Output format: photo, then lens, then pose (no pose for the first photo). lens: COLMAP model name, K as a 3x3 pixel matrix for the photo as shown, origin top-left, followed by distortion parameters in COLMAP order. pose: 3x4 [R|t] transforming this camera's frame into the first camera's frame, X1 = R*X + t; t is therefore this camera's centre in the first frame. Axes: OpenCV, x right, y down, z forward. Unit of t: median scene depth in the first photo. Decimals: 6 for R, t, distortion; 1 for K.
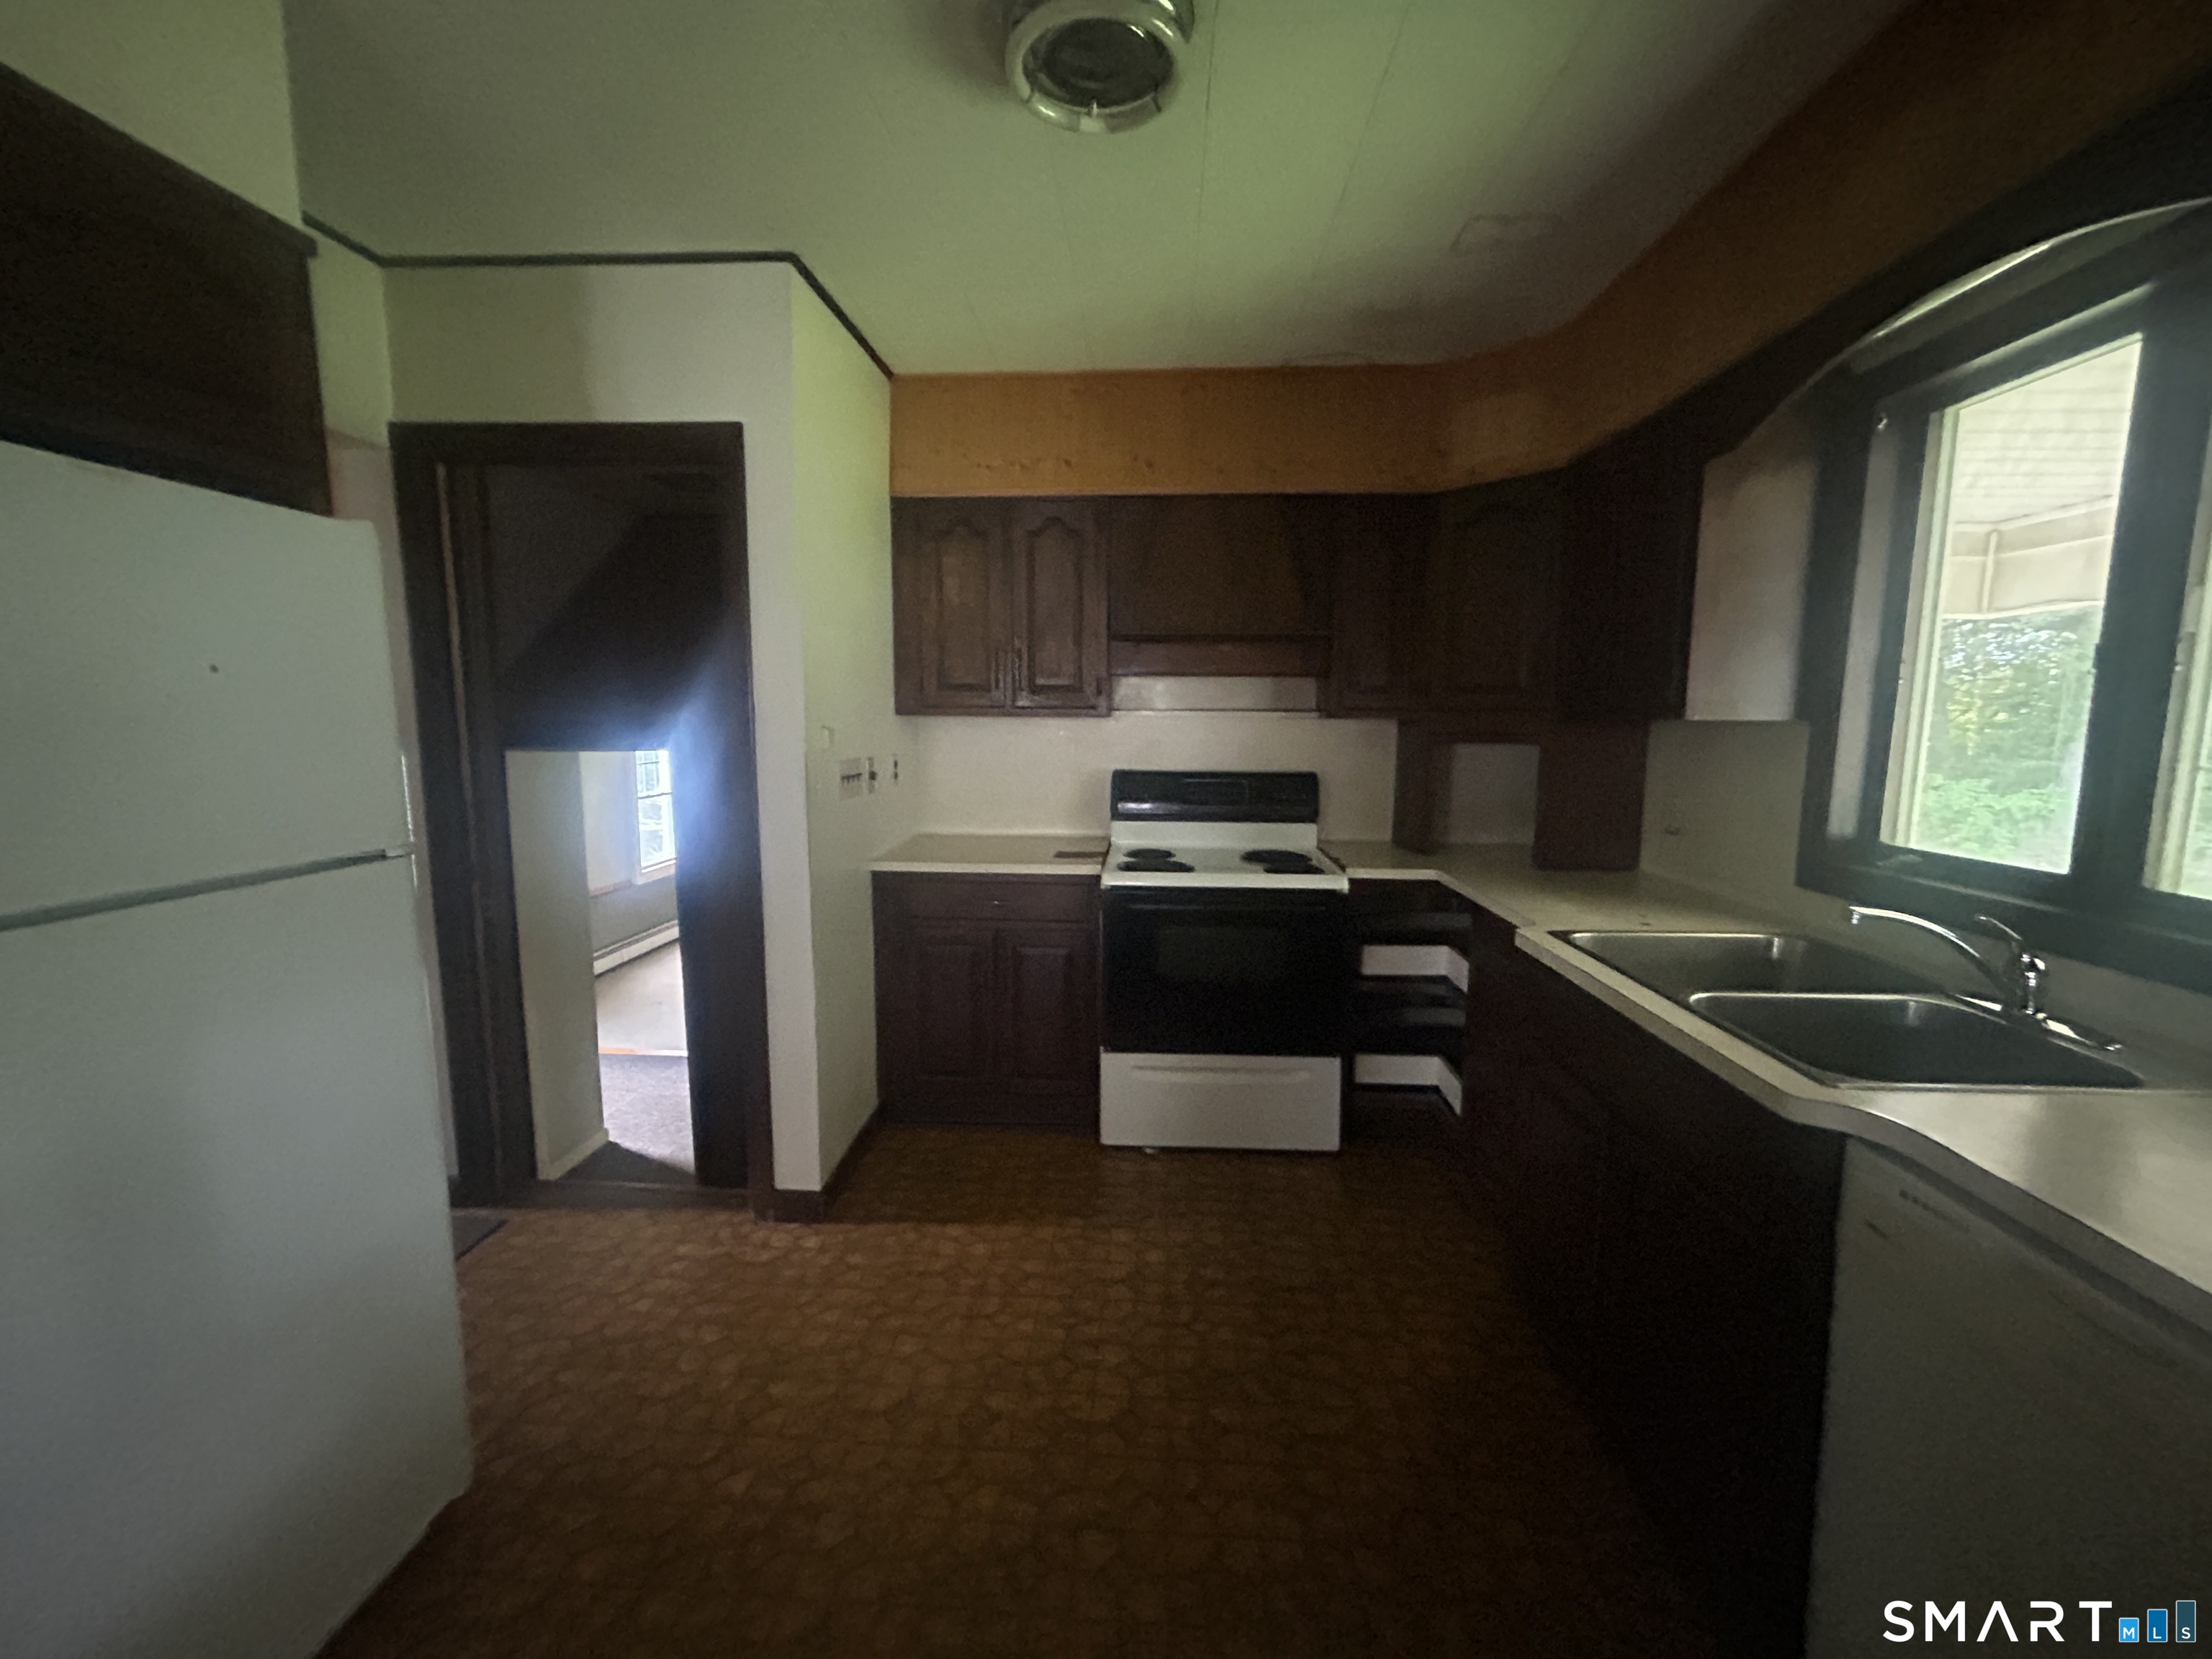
lens RADIAL K [[889.5, 0, 1117.4], [0, 889.5, 834.6], [0, 0, 1]] dist [-0.000905, 0.001077]
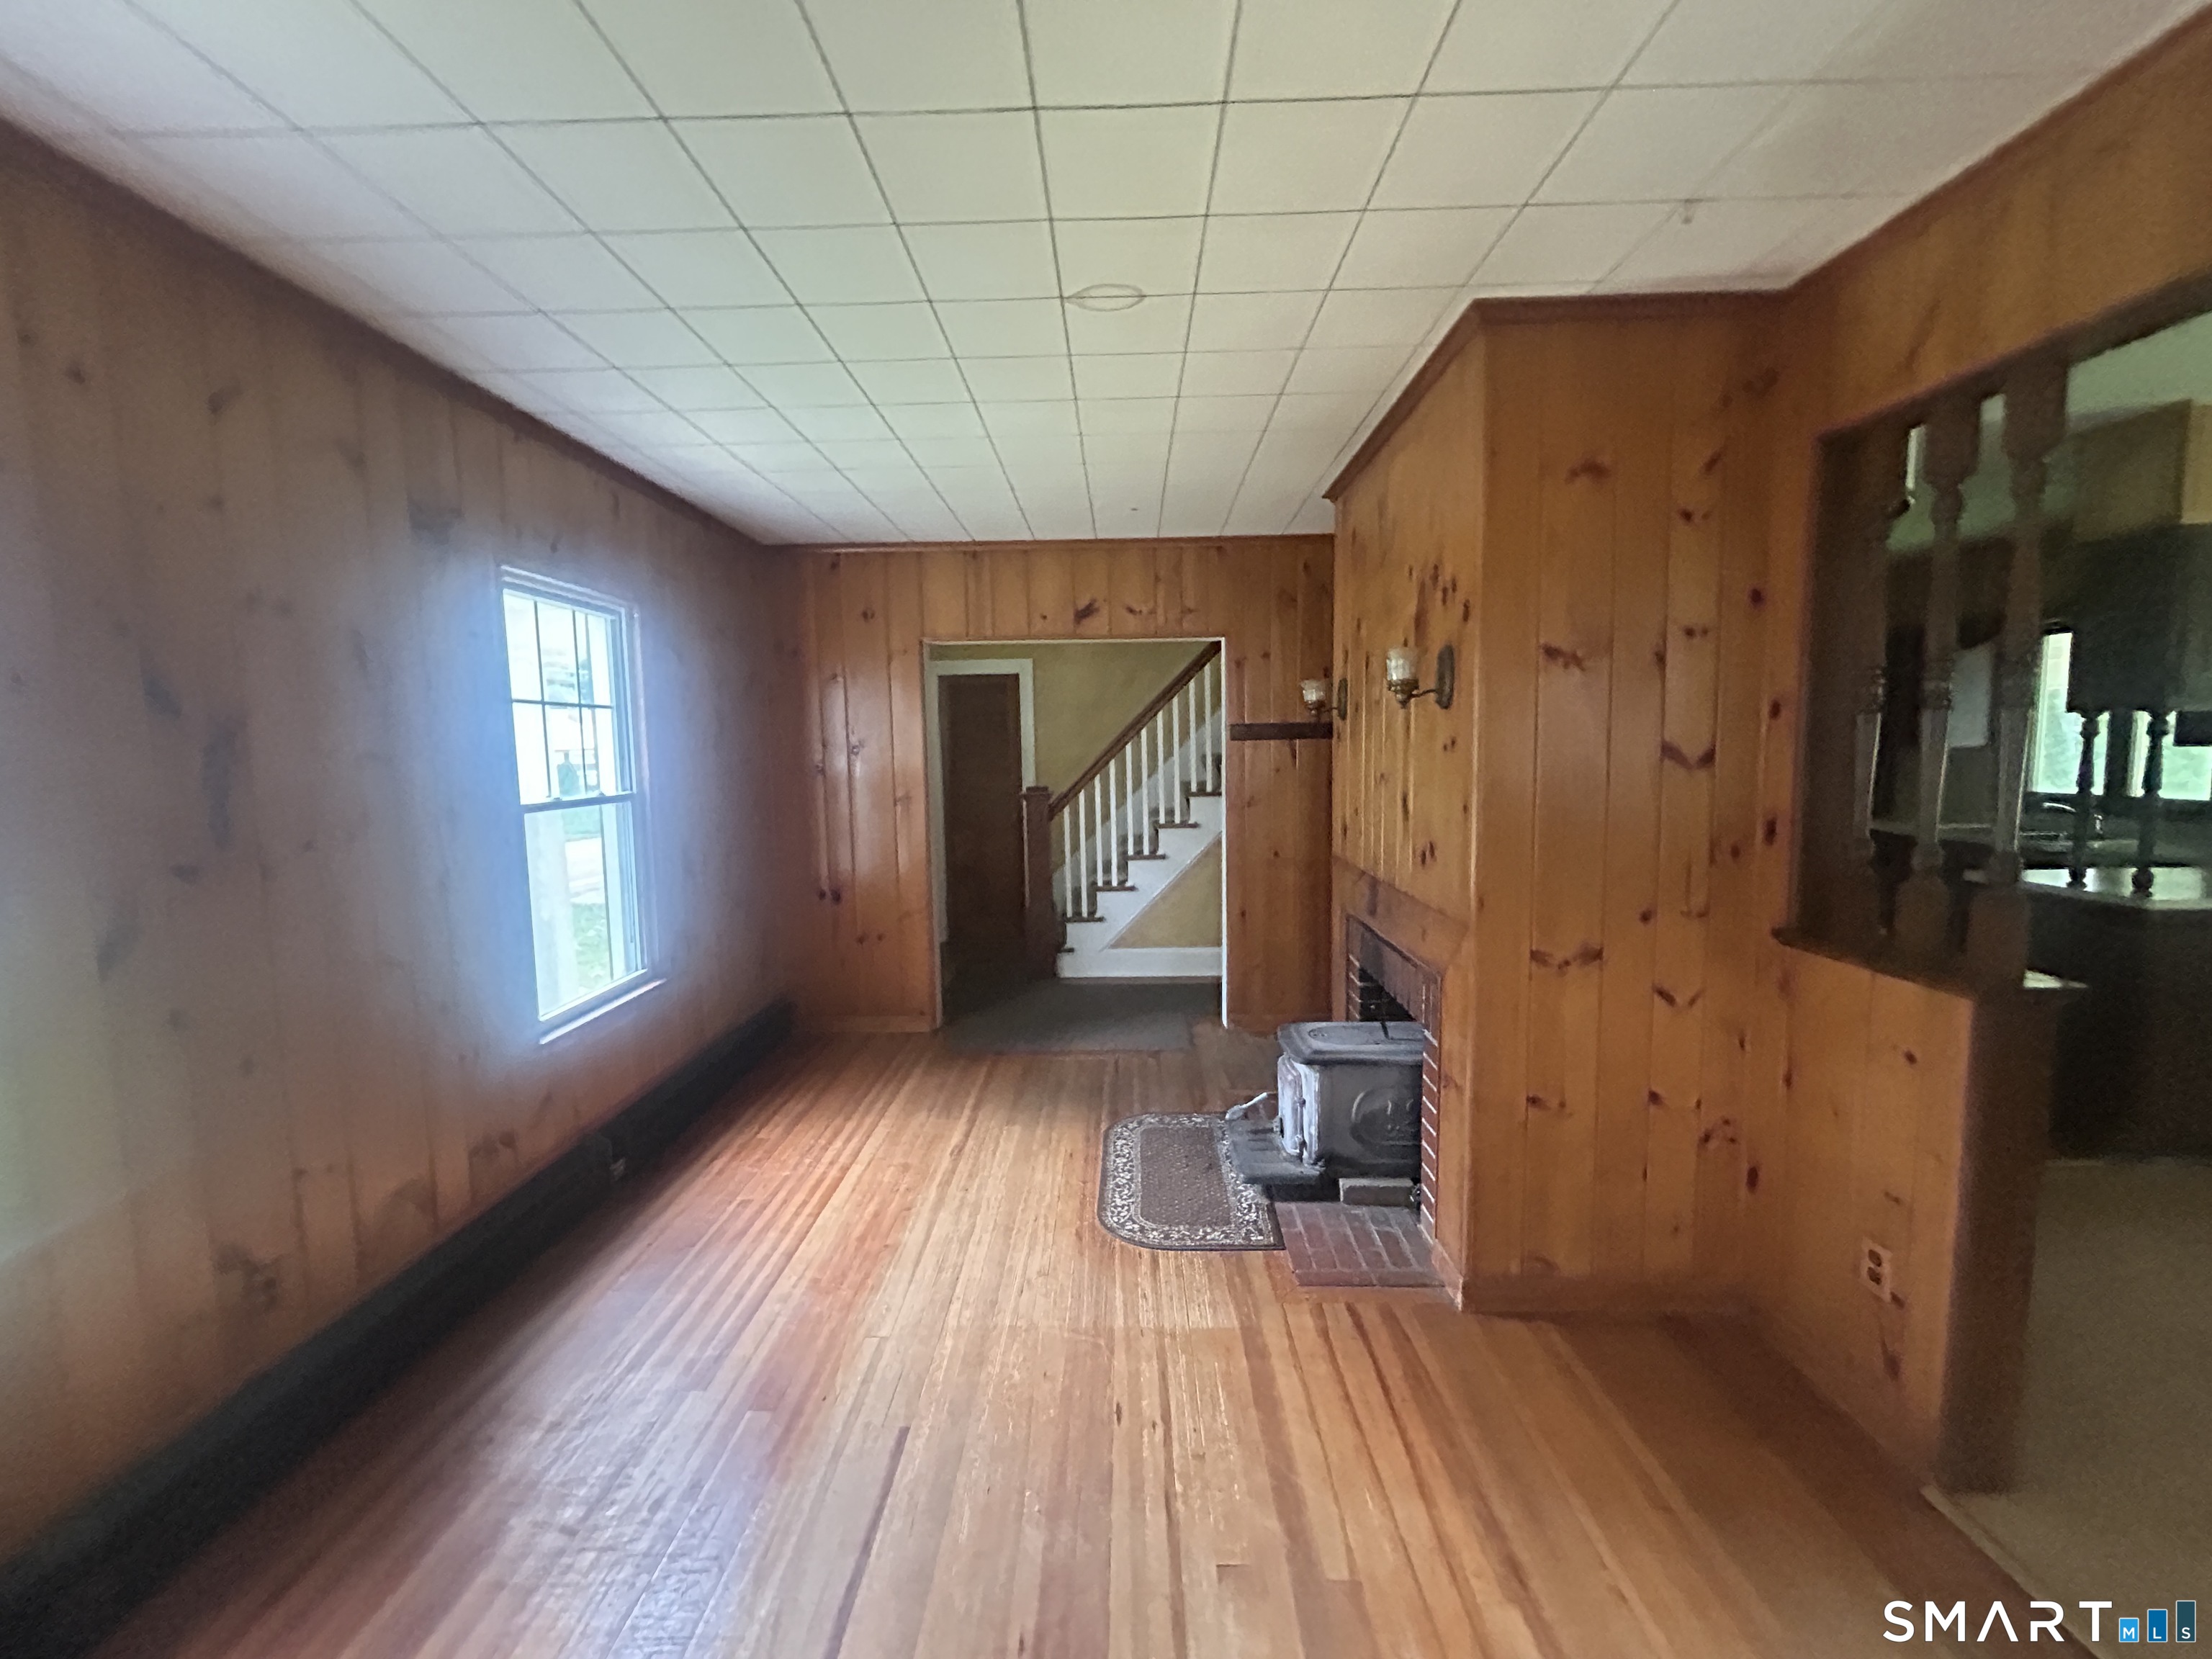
lens RADIAL K [[889.5, 0, 1101.2], [0, 889.5, 824.7], [0, 0, 1]] dist [-0.000905, 0.001077]
pose [[0.999365, -0.024729, 0.025657, -1.258764], [0.025749, 0.998859, -0.040215, 0.090965], [-0.024634, 0.040850, 0.998862, -1.008463]]
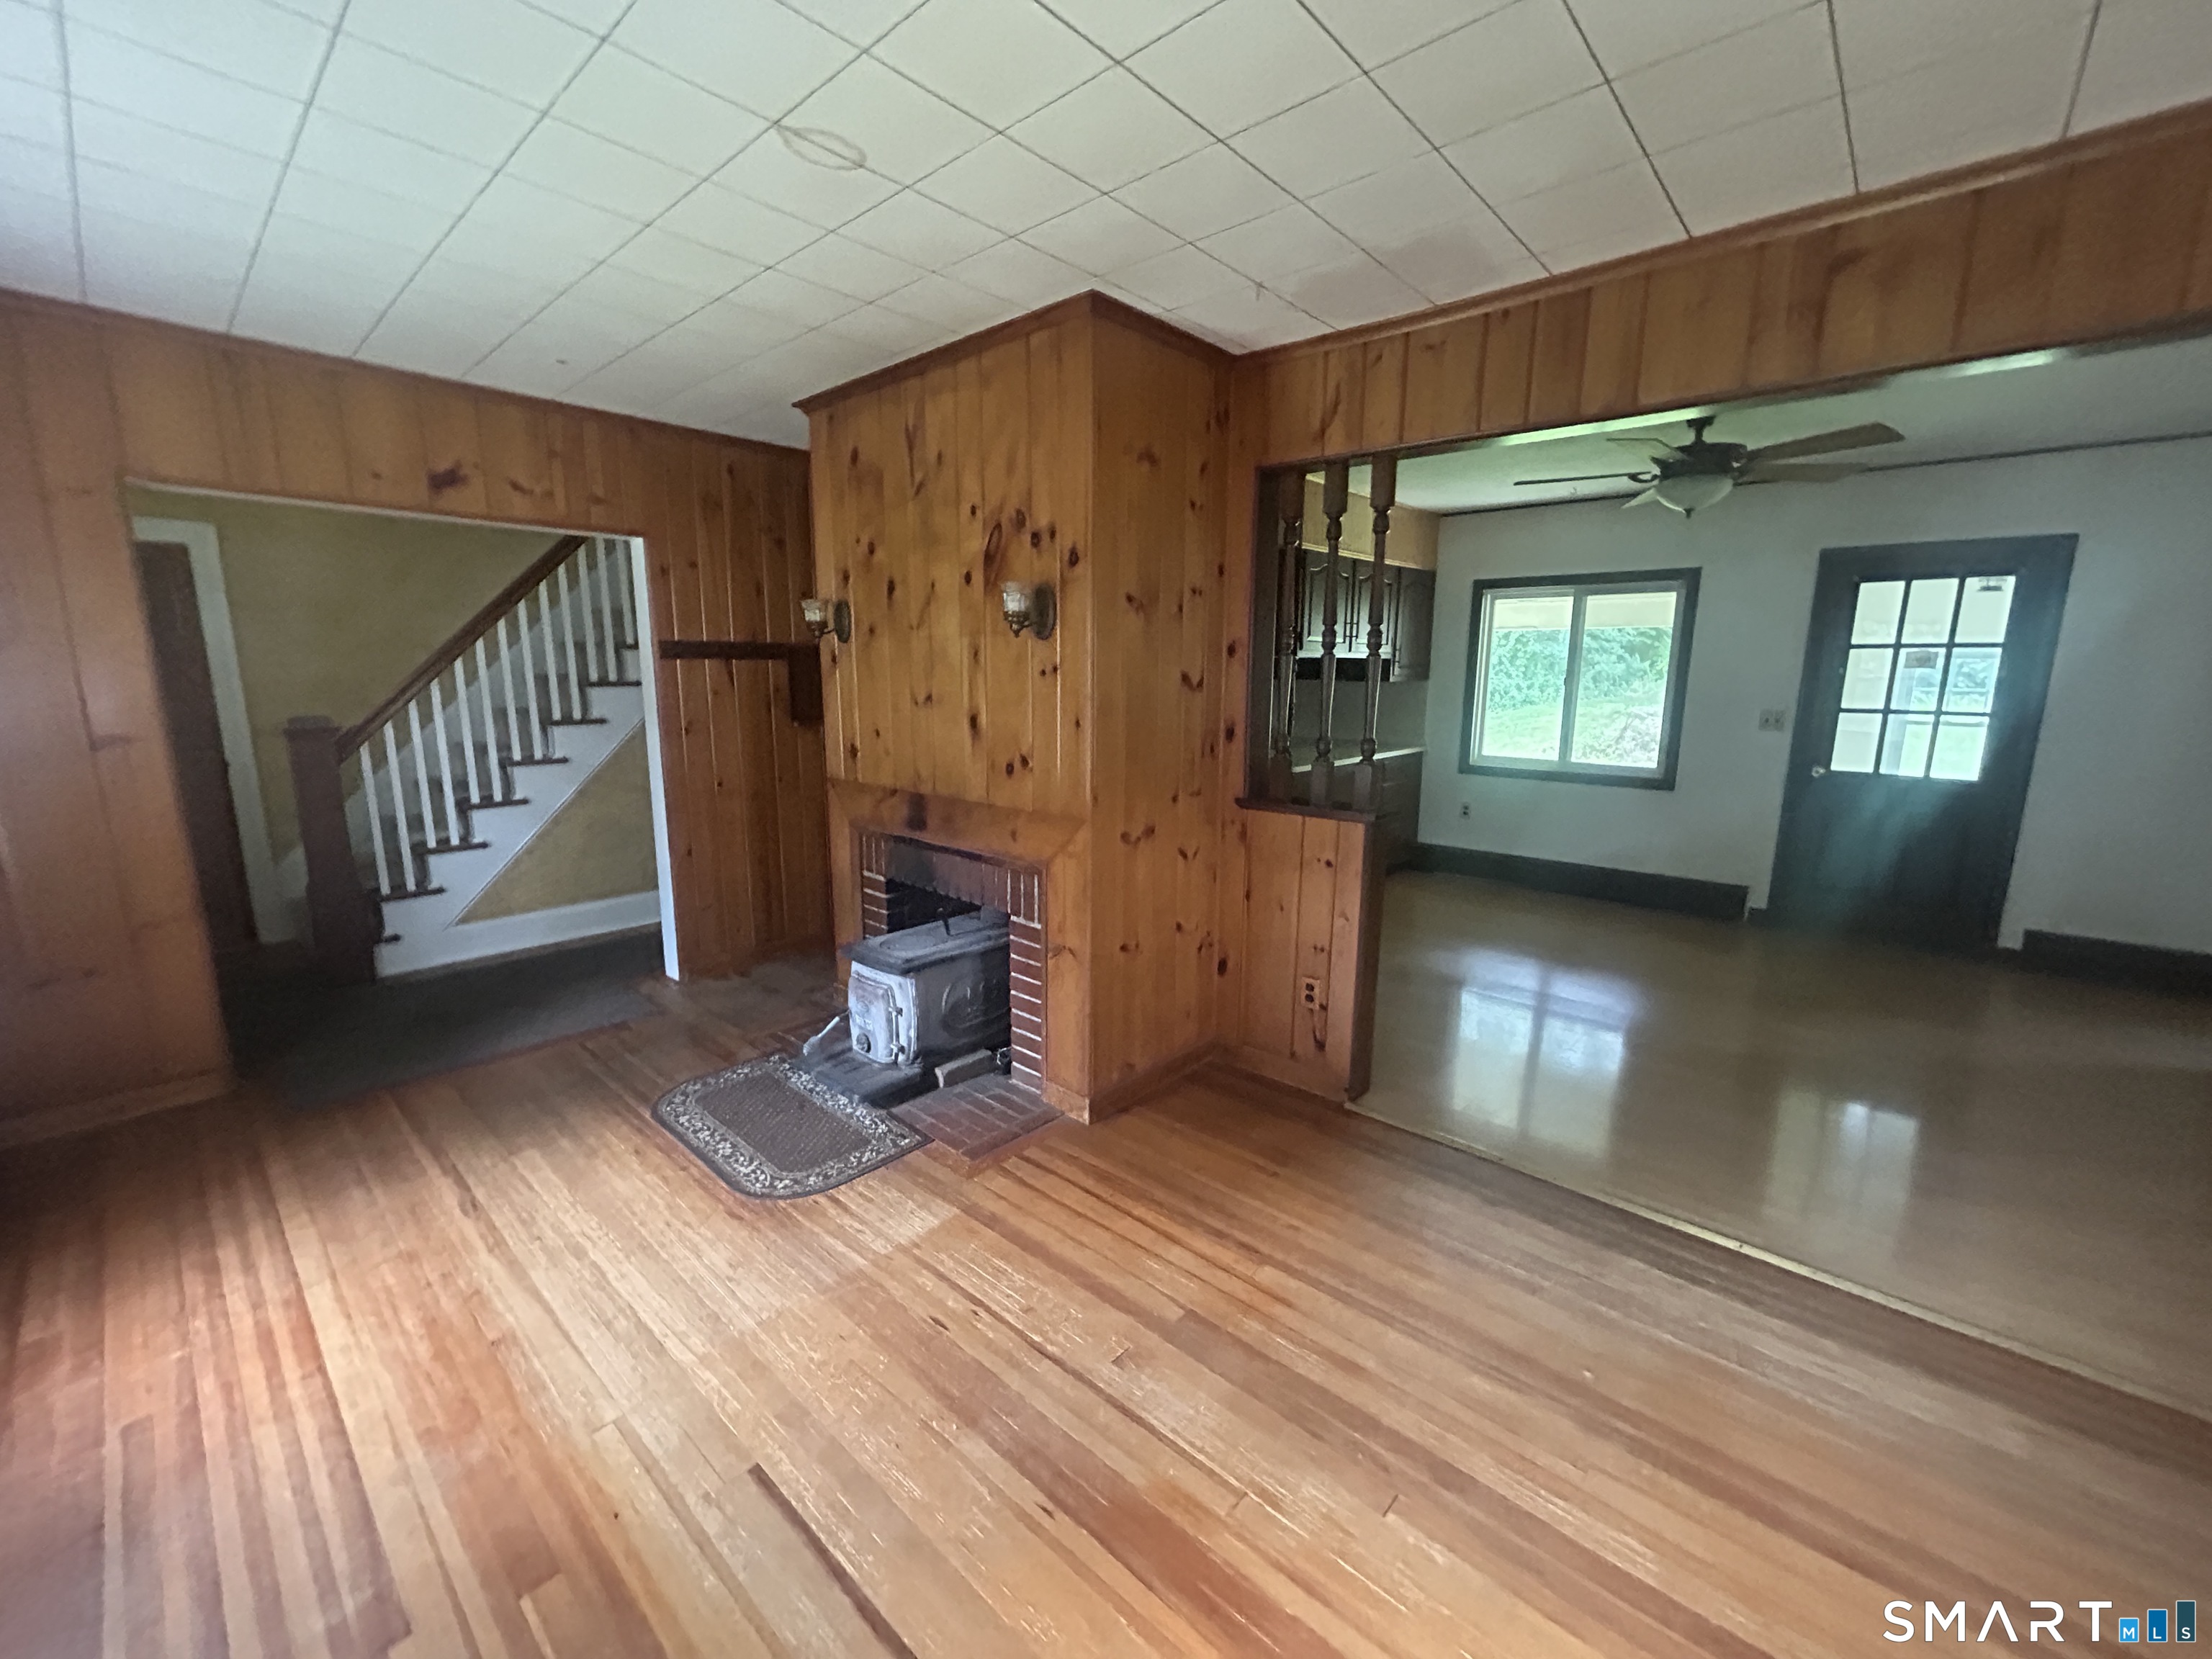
lens RADIAL K [[889.5, 0, 1099.4], [0, 889.5, 823.5], [0, 0, 1]] dist [-0.000905, 0.001077]
pose [[0.634700, -0.136460, 0.760615, -1.619816], [0.095799, 0.990587, 0.097779, 0.069599], [-0.766797, 0.010806, 0.641798, -0.867317]]
